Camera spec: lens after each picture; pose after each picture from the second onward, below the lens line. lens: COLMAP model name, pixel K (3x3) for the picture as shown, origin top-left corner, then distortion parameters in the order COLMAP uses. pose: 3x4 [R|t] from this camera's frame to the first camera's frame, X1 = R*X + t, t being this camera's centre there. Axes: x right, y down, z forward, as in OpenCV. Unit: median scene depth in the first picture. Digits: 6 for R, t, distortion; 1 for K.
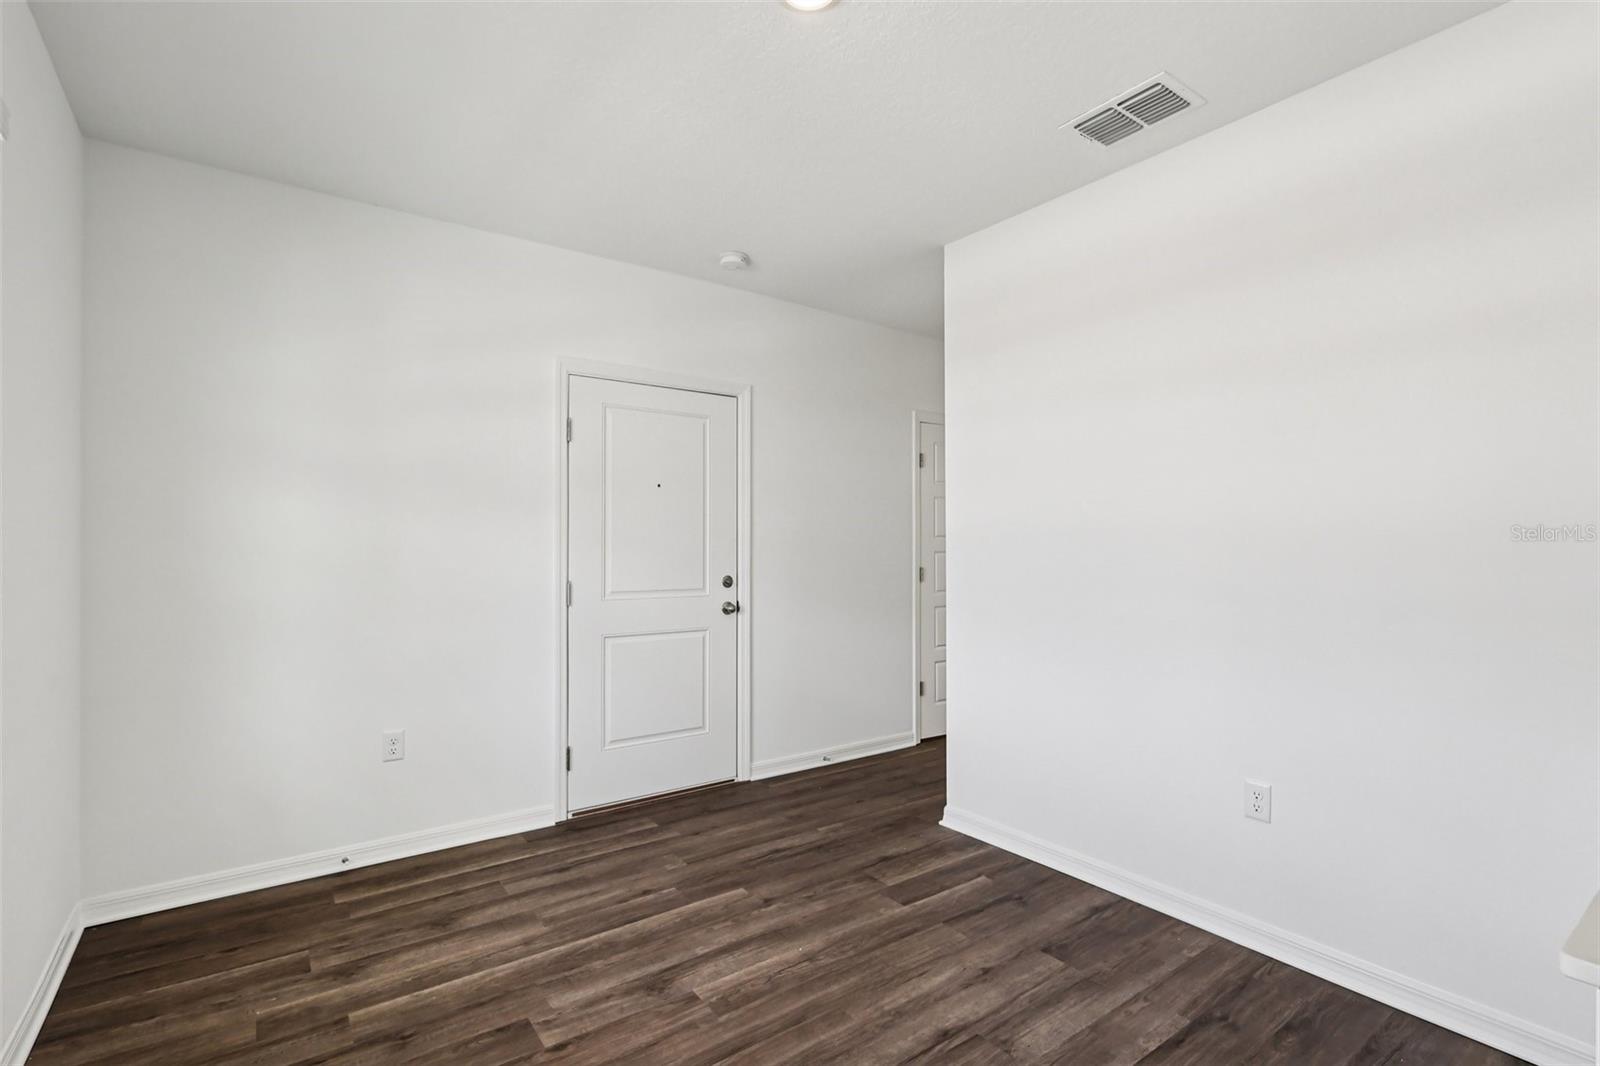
lens RADIAL K [[748.6, 0, 798.8], [0, 748.6, 527.3], [0, 0, 1]] dist [-0.004704, 0.002737]
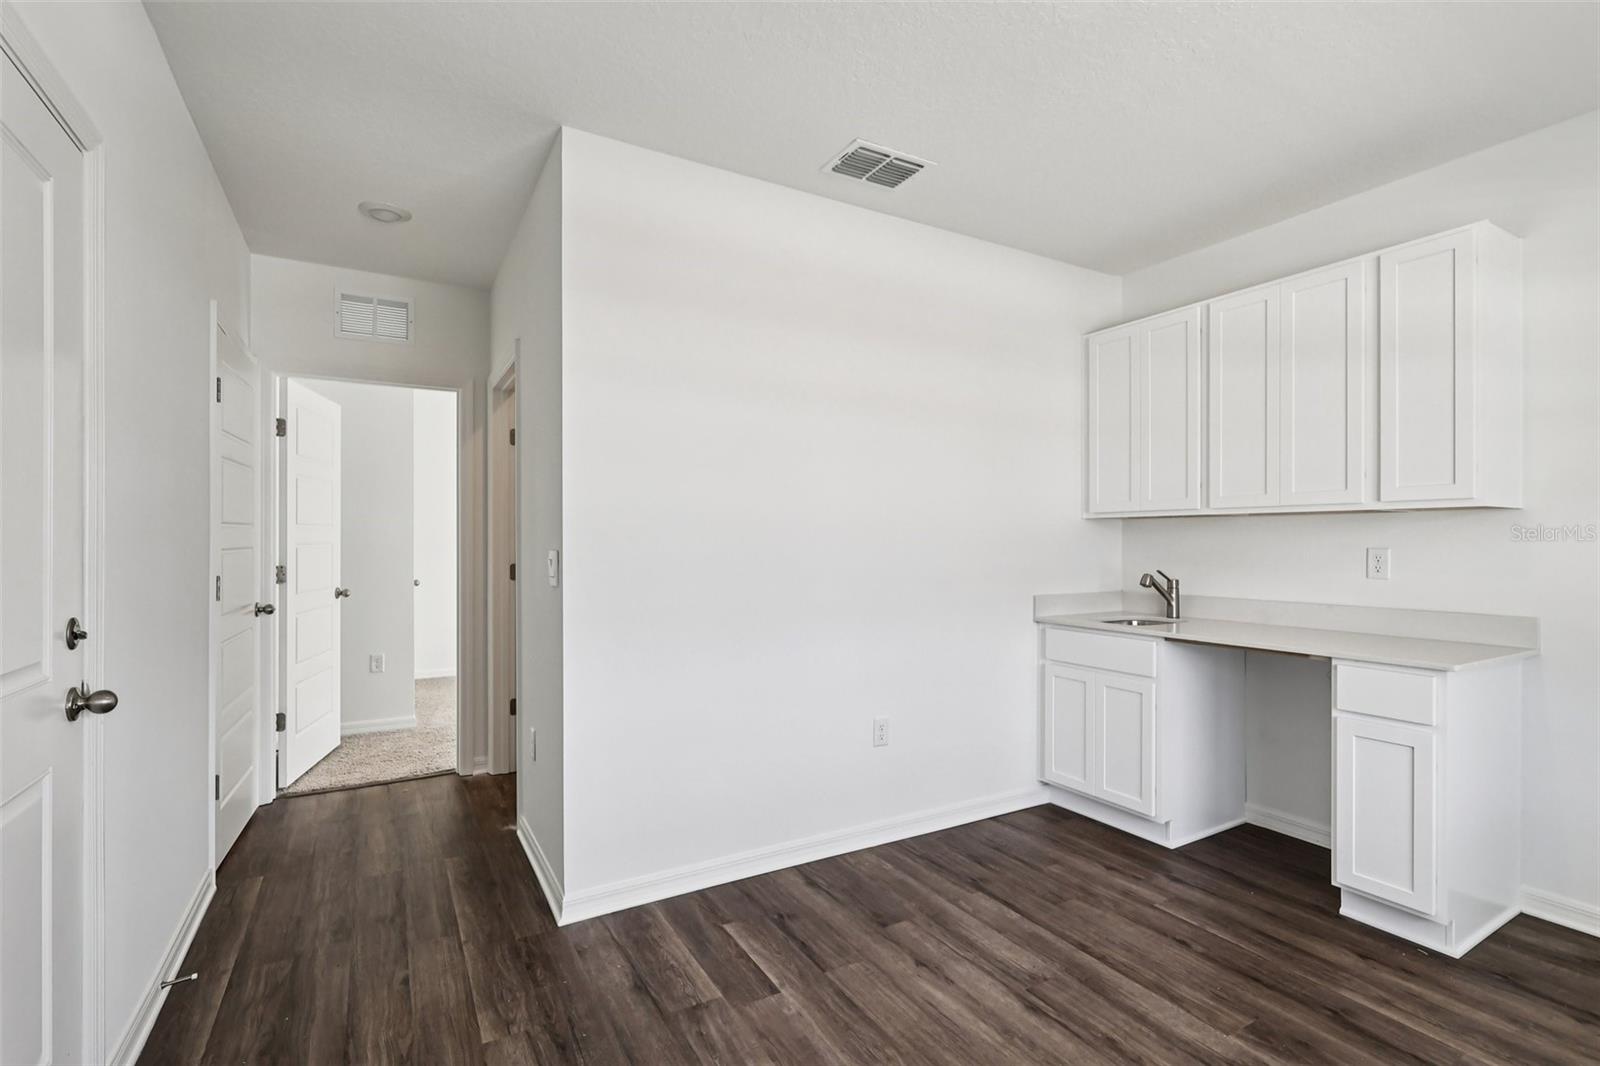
lens RADIAL K [[748.6, 0, 799.7], [0, 748.6, 526.0], [0, 0, 1]] dist [-0.004704, 0.002737]
pose [[0.104823, 0.014645, 0.994383, -0.701550], [-0.028920, 0.999514, -0.011672, 0.018770], [-0.994070, -0.027534, 0.105196, 0.971238]]
